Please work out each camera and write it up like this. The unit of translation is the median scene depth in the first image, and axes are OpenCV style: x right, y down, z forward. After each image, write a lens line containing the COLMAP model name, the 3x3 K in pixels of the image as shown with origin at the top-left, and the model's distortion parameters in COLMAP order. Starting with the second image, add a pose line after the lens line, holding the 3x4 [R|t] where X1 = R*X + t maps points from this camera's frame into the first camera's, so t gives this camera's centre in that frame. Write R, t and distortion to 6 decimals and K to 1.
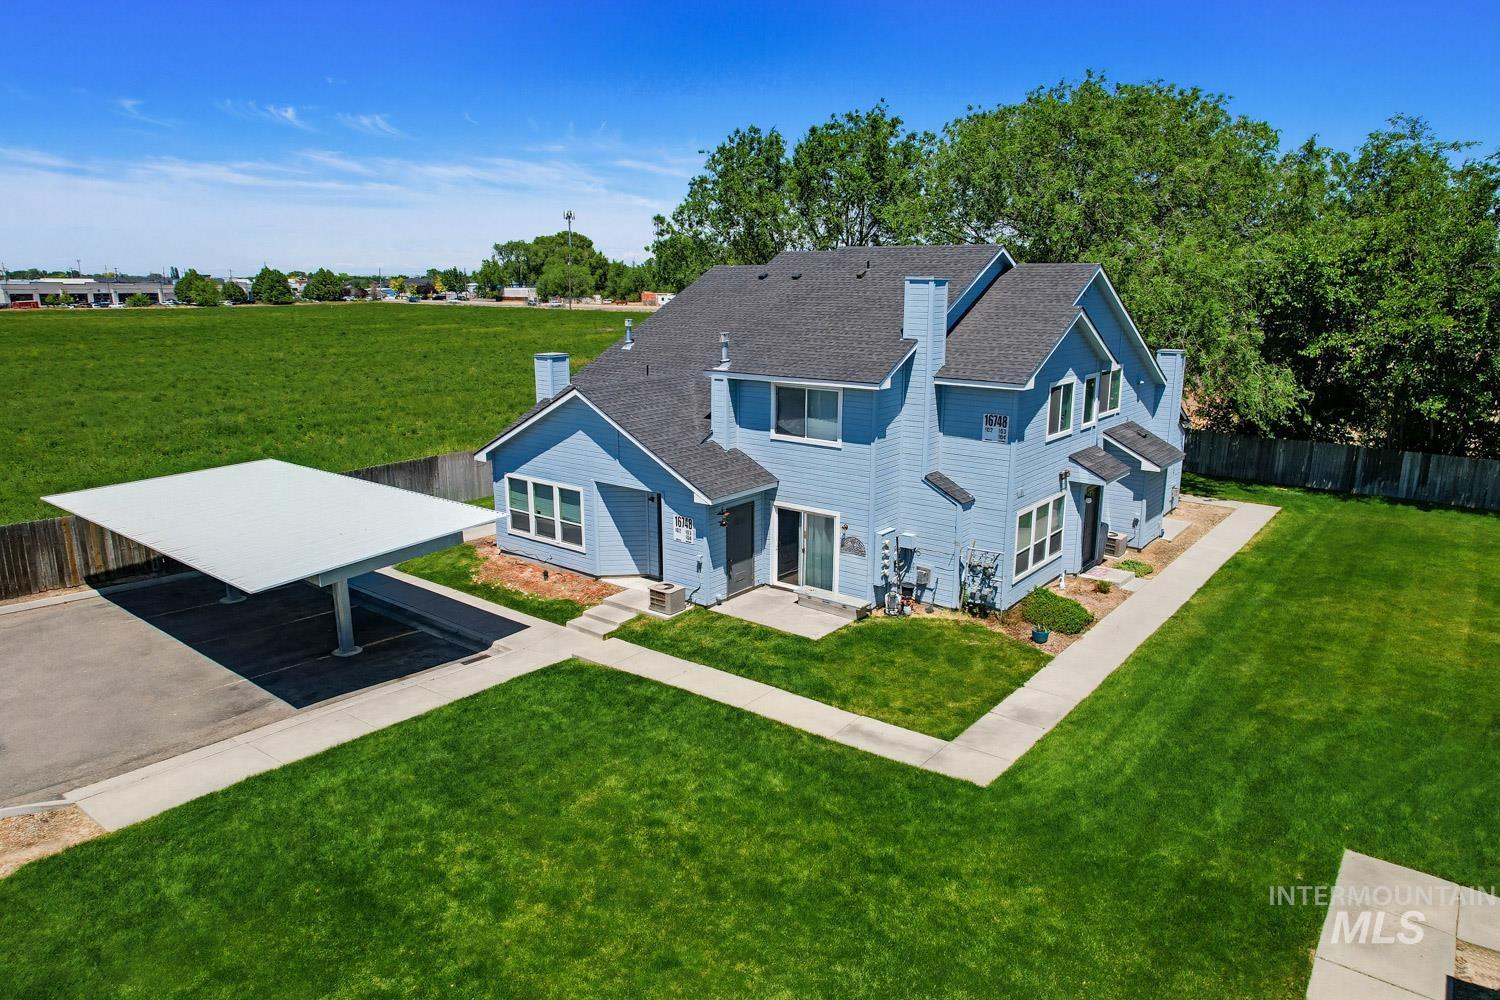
lens RADIAL K [[982.7, 0, 760.5], [0, 982.7, 482.7], [0, 0, 1]] dist [-0.080208, 0.080533]
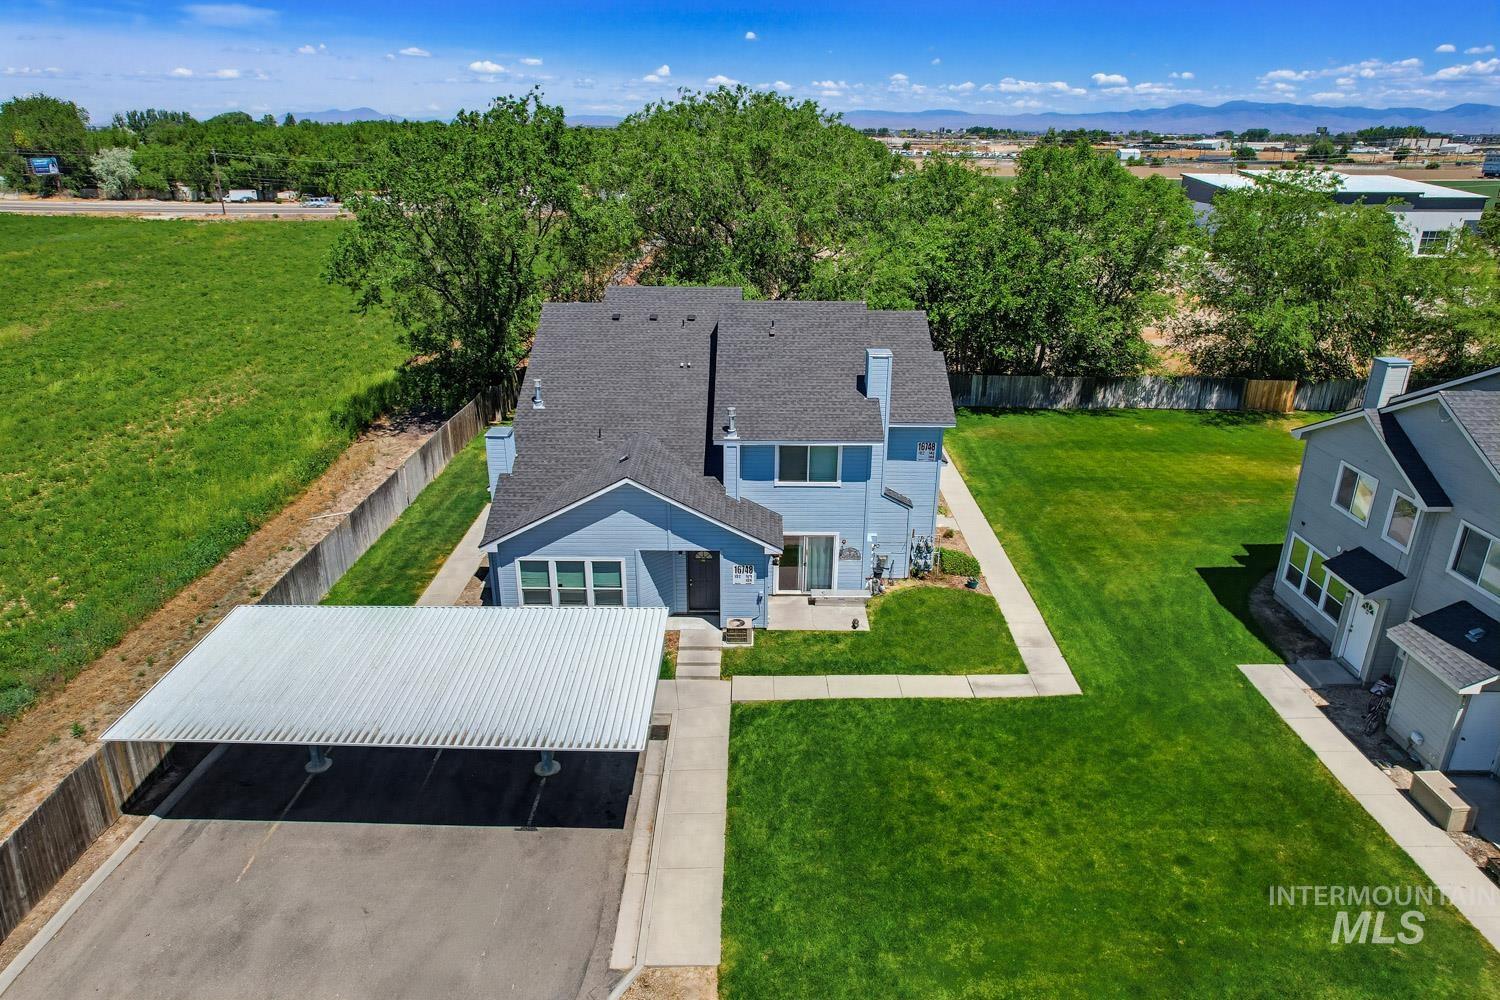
lens RADIAL K [[982.7, 0, 760.5], [0, 982.7, 482.7], [0, 0, 1]] dist [-0.080208, 0.080533]
pose [[0.783667, -0.209541, 0.584773, -0.764229], [0.122895, 0.975080, 0.184706, -0.292951], [-0.608903, -0.072882, 0.789889, 0.014578]]
